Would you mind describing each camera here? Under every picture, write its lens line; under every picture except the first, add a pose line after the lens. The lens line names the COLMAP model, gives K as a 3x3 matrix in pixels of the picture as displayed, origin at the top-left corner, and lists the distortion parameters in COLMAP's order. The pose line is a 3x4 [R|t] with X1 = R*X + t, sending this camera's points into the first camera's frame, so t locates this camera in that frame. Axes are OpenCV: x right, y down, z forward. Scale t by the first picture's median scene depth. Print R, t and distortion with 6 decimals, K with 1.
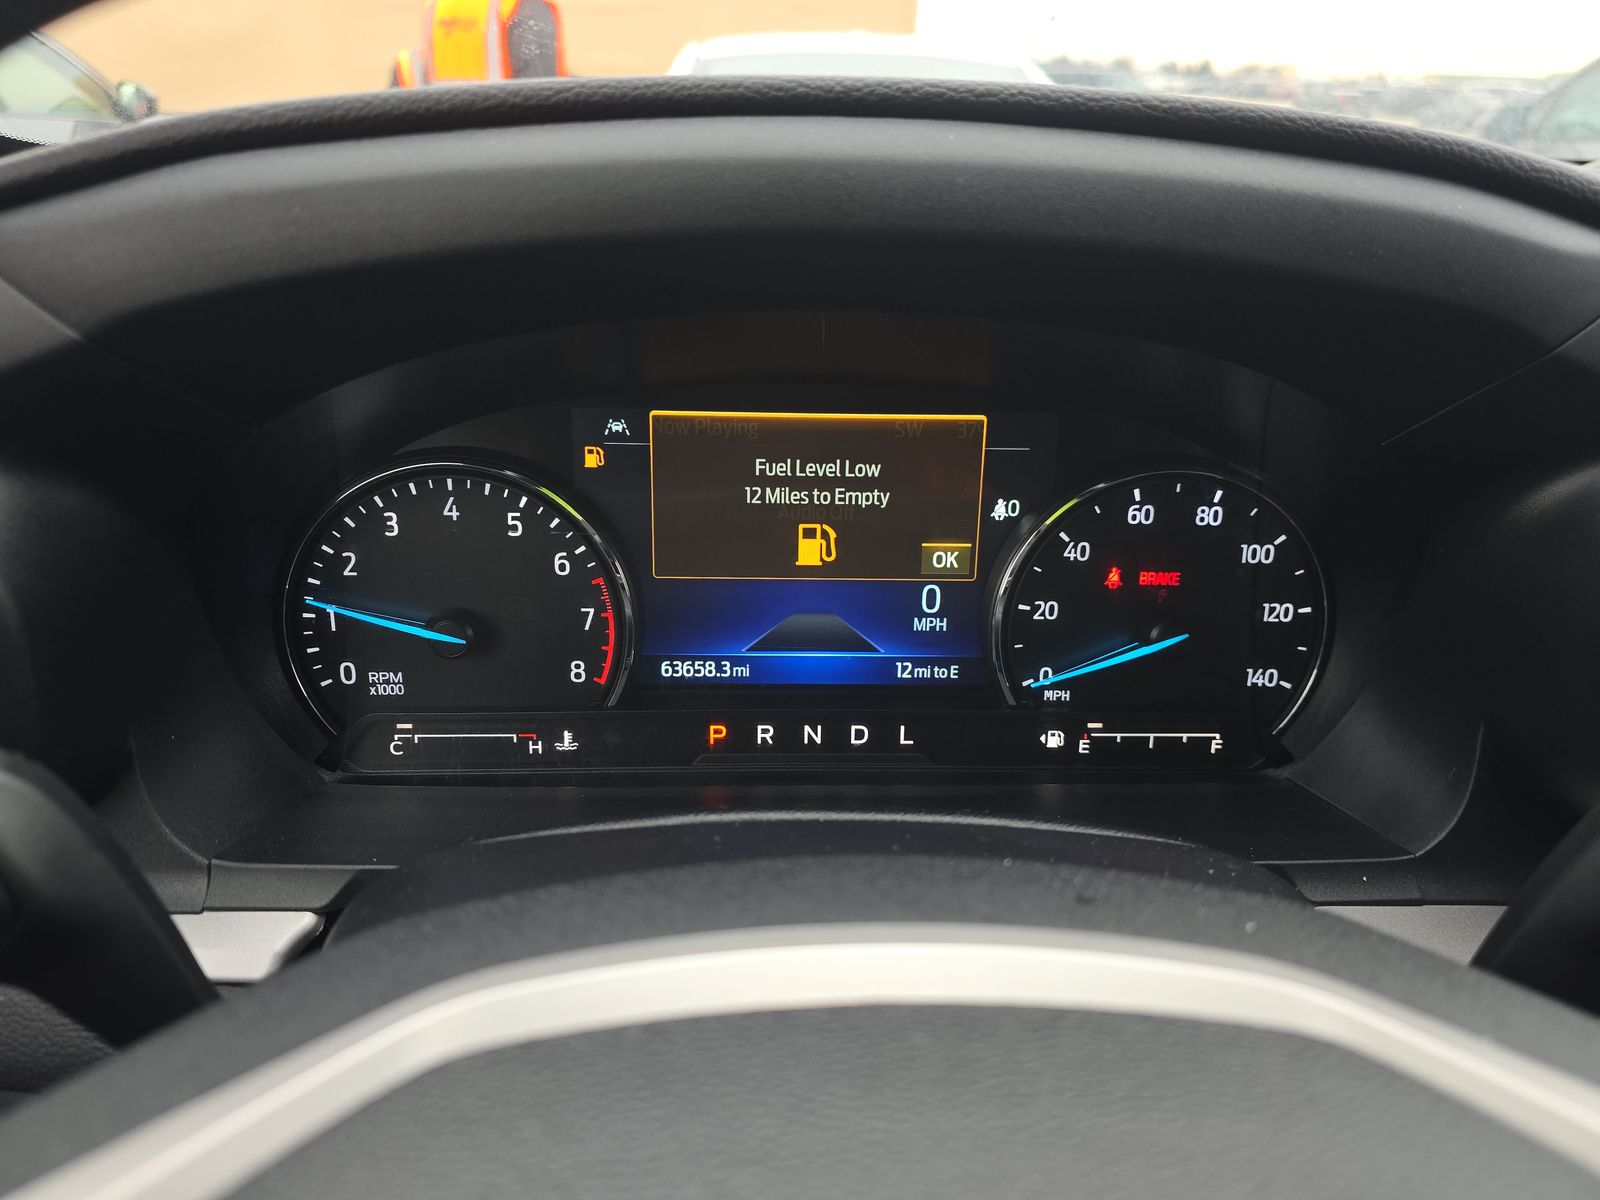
lens RADIAL K [[1088.5, 0, 790.7], [0, 1088.5, 596.7], [0, 0, 1]] dist [0.051500, -0.038386]
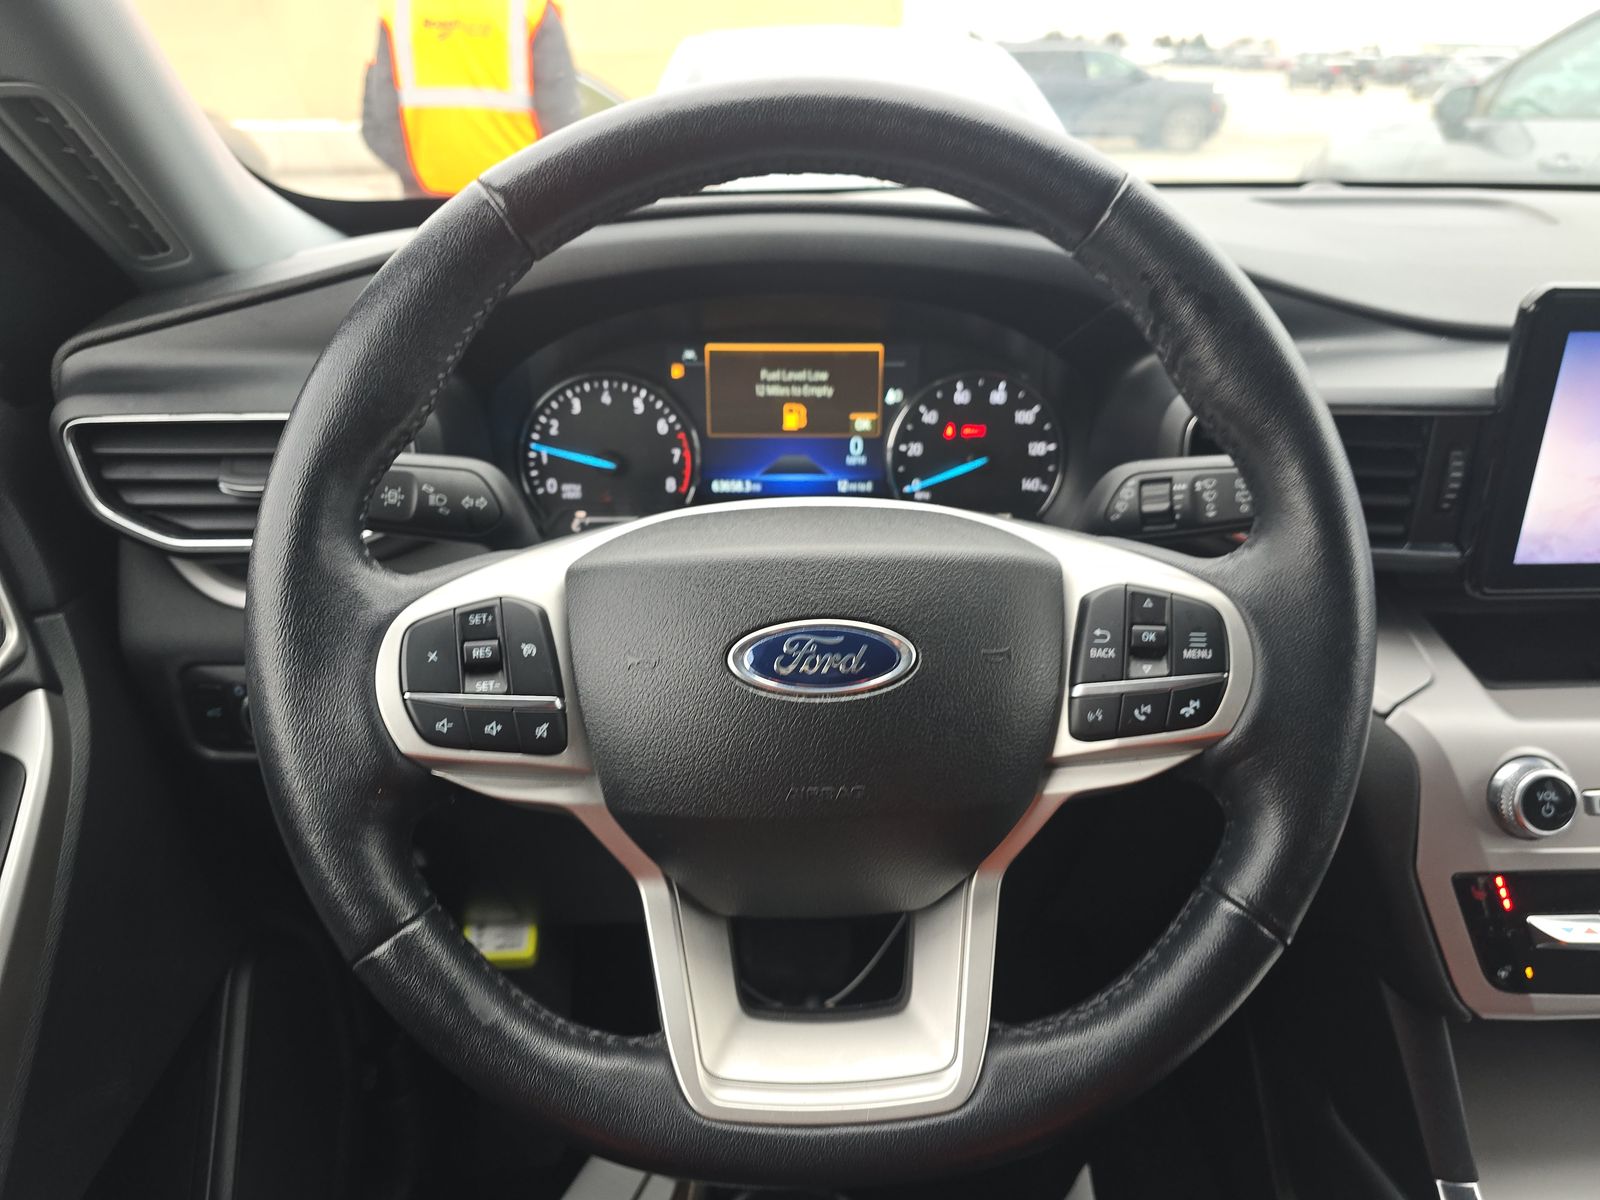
lens RADIAL K [[1088.5, 0, 808.5], [0, 1088.5, 600.4], [0, 0, 1]] dist [0.051500, -0.038386]
pose [[0.999827, -0.016591, 0.008452, 0.027023], [0.016396, 0.999611, 0.022569, 0.233415], [-0.008823, -0.022427, 0.999710, -0.919395]]
